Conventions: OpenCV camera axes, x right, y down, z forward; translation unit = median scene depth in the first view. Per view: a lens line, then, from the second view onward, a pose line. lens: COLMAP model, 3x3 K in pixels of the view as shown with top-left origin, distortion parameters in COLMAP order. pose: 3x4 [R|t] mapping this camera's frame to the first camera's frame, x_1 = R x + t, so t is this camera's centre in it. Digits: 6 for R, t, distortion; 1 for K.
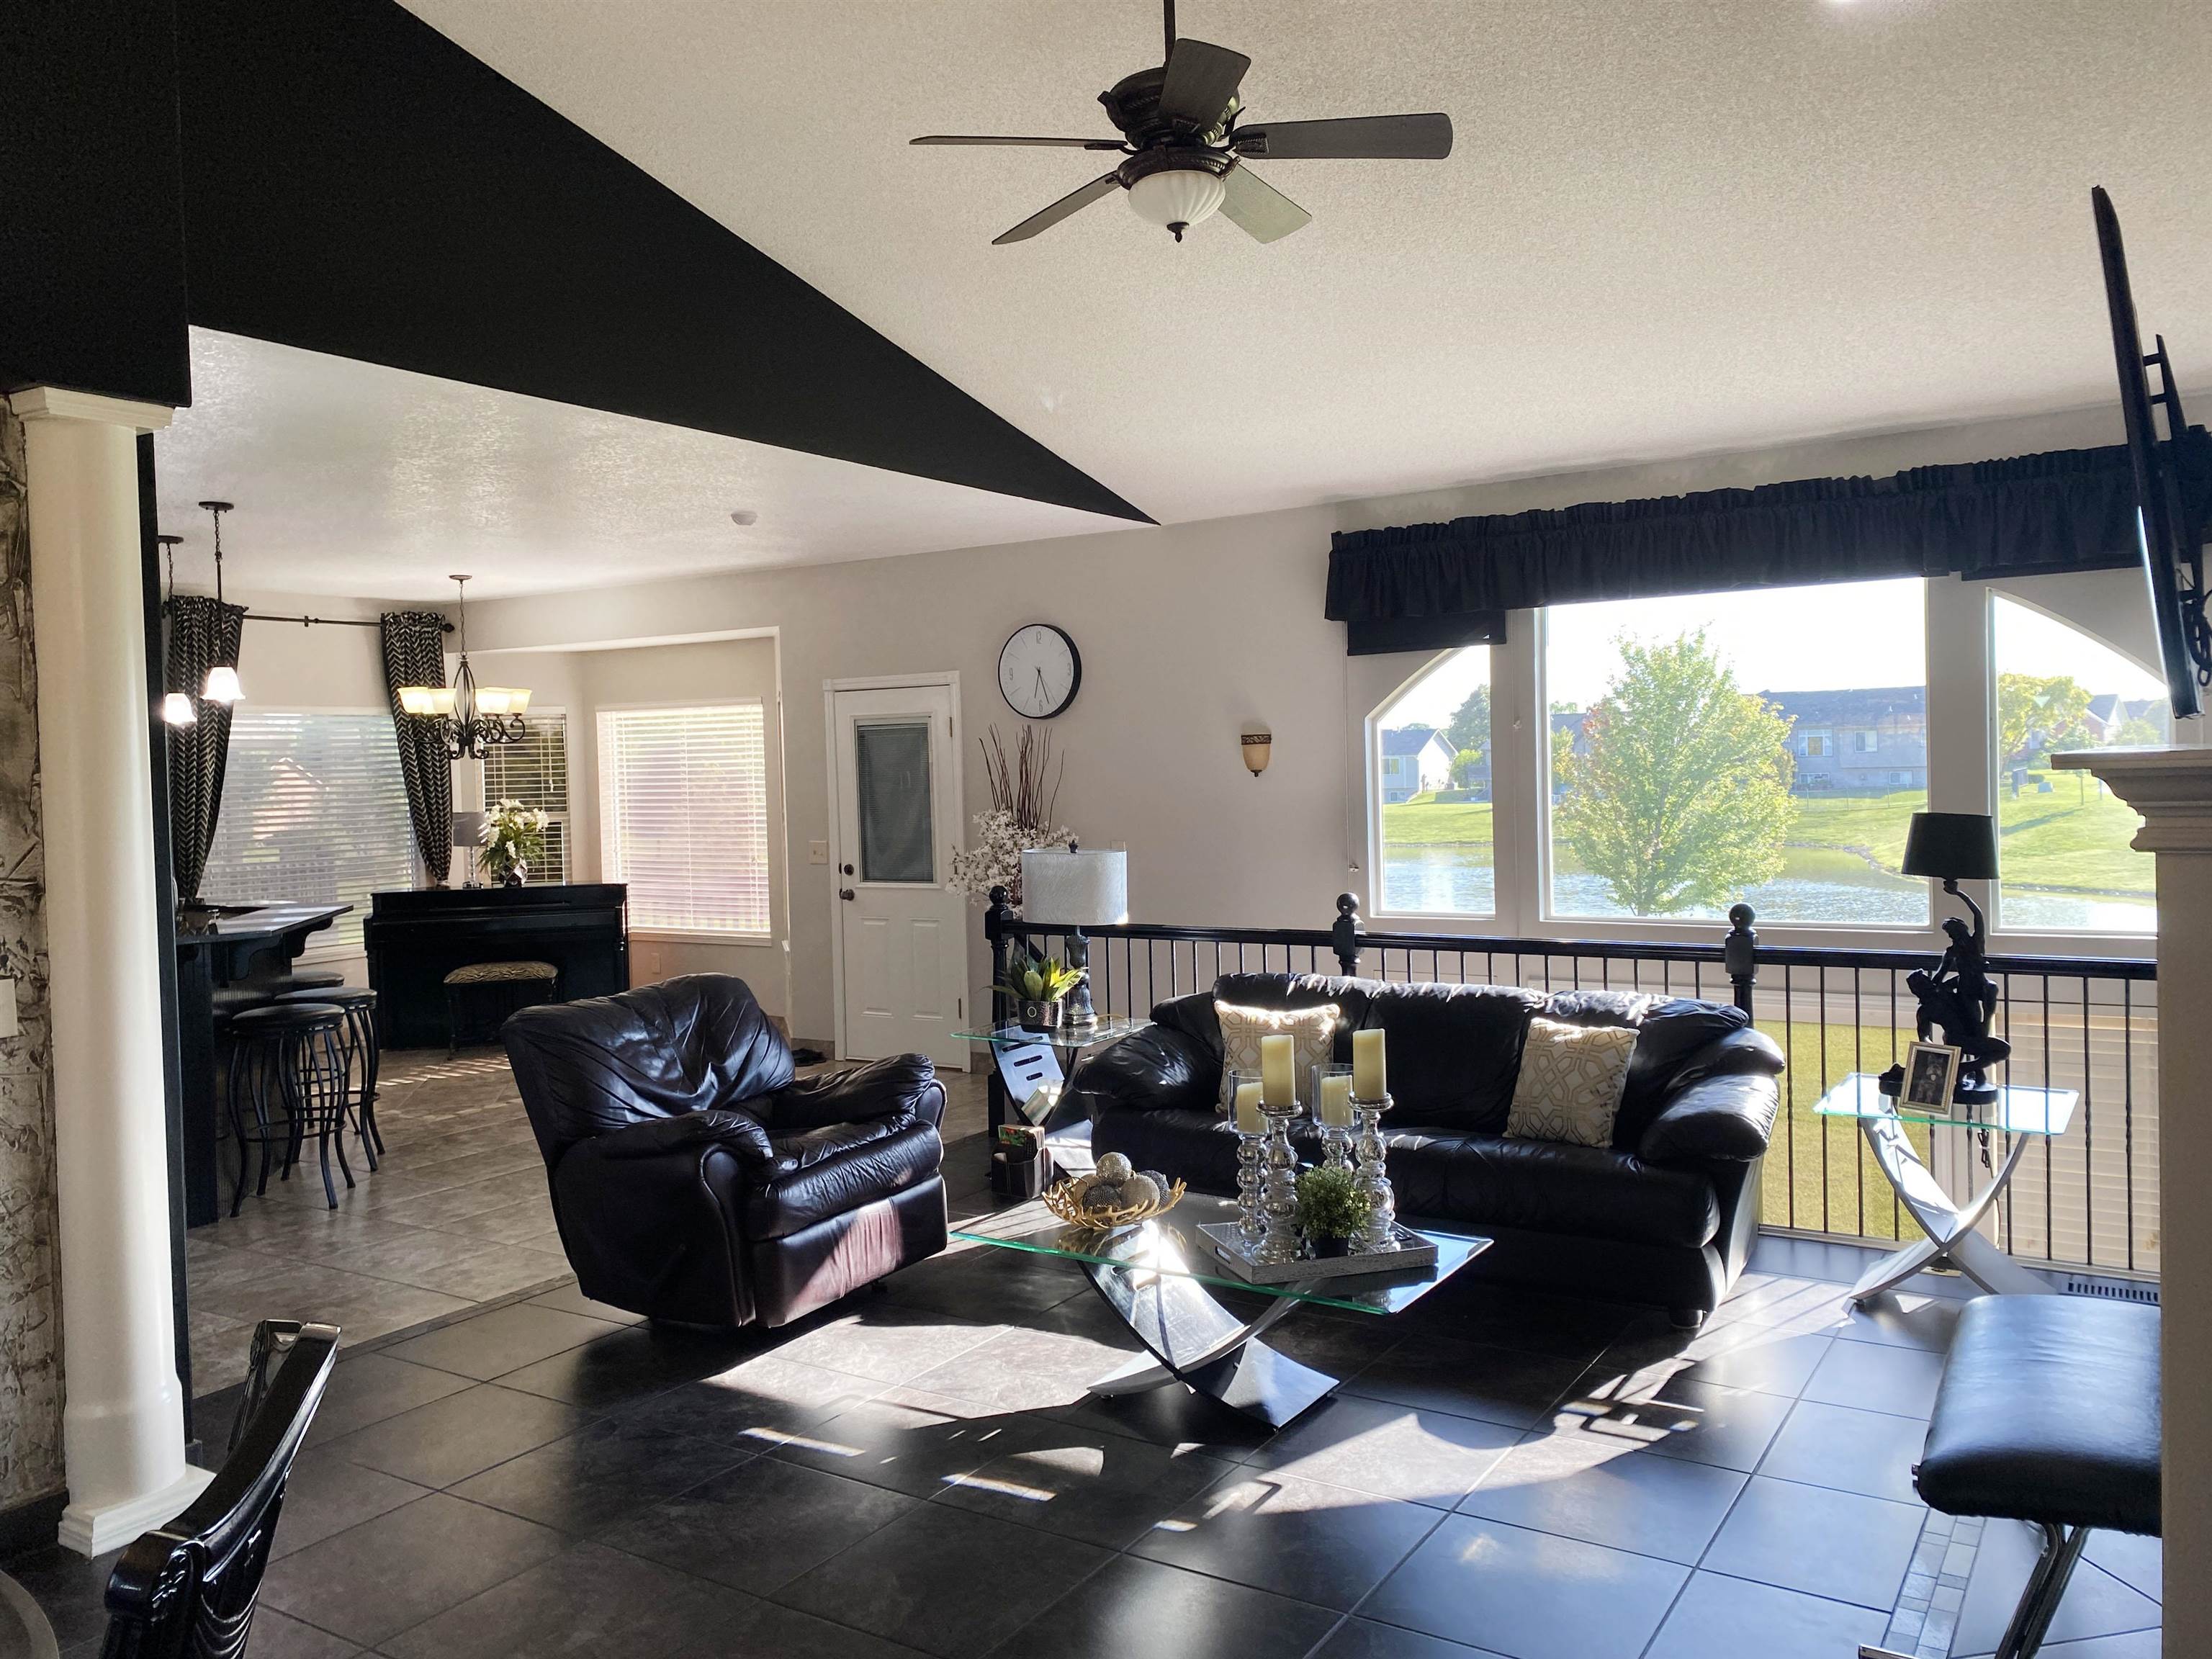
lens RADIAL K [[1664.8, 0, 1141.0], [0, 1664.8, 815.7], [0, 0, 1]] dist [0.069220, -0.160401]
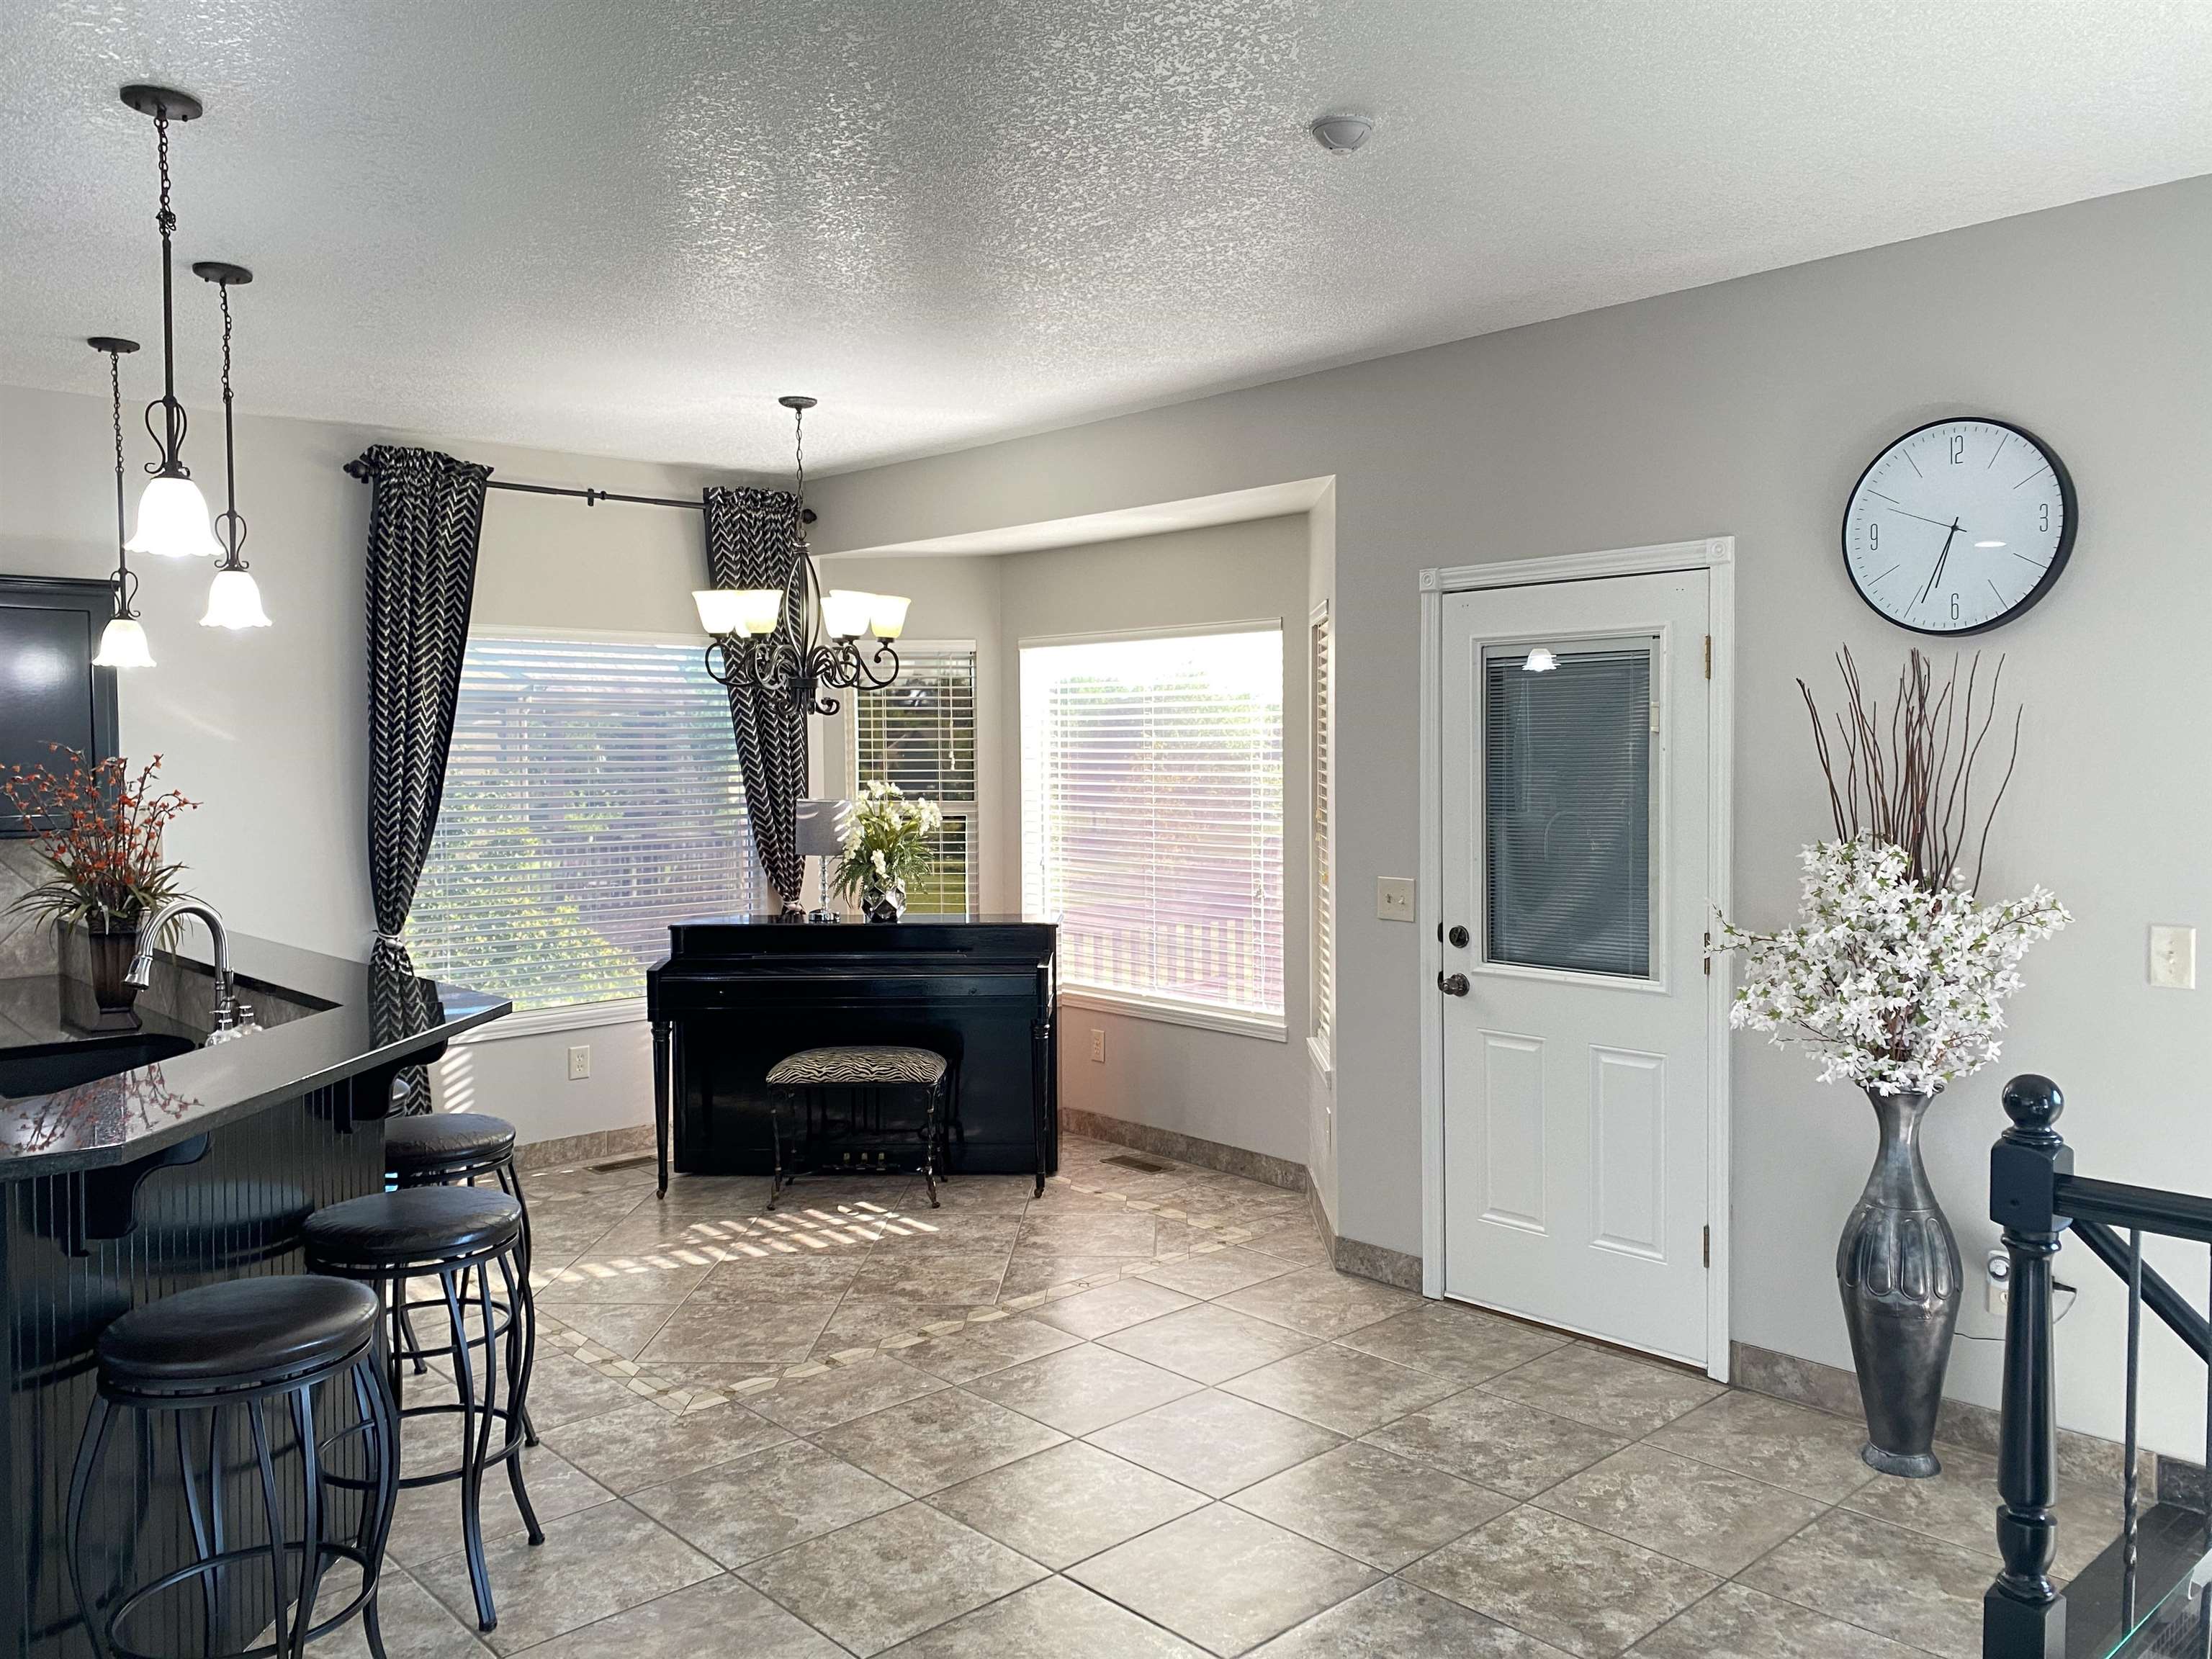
lens RADIAL K [[1664.8, 0, 1141.0], [0, 1664.8, 815.7], [0, 0, 1]] dist [0.069220, -0.160401]
pose [[0.967334, 0.030414, -0.251676, -0.127887], [-0.027181, 0.999497, 0.016314, -0.010044], [0.252046, -0.008940, 0.967674, 0.427156]]
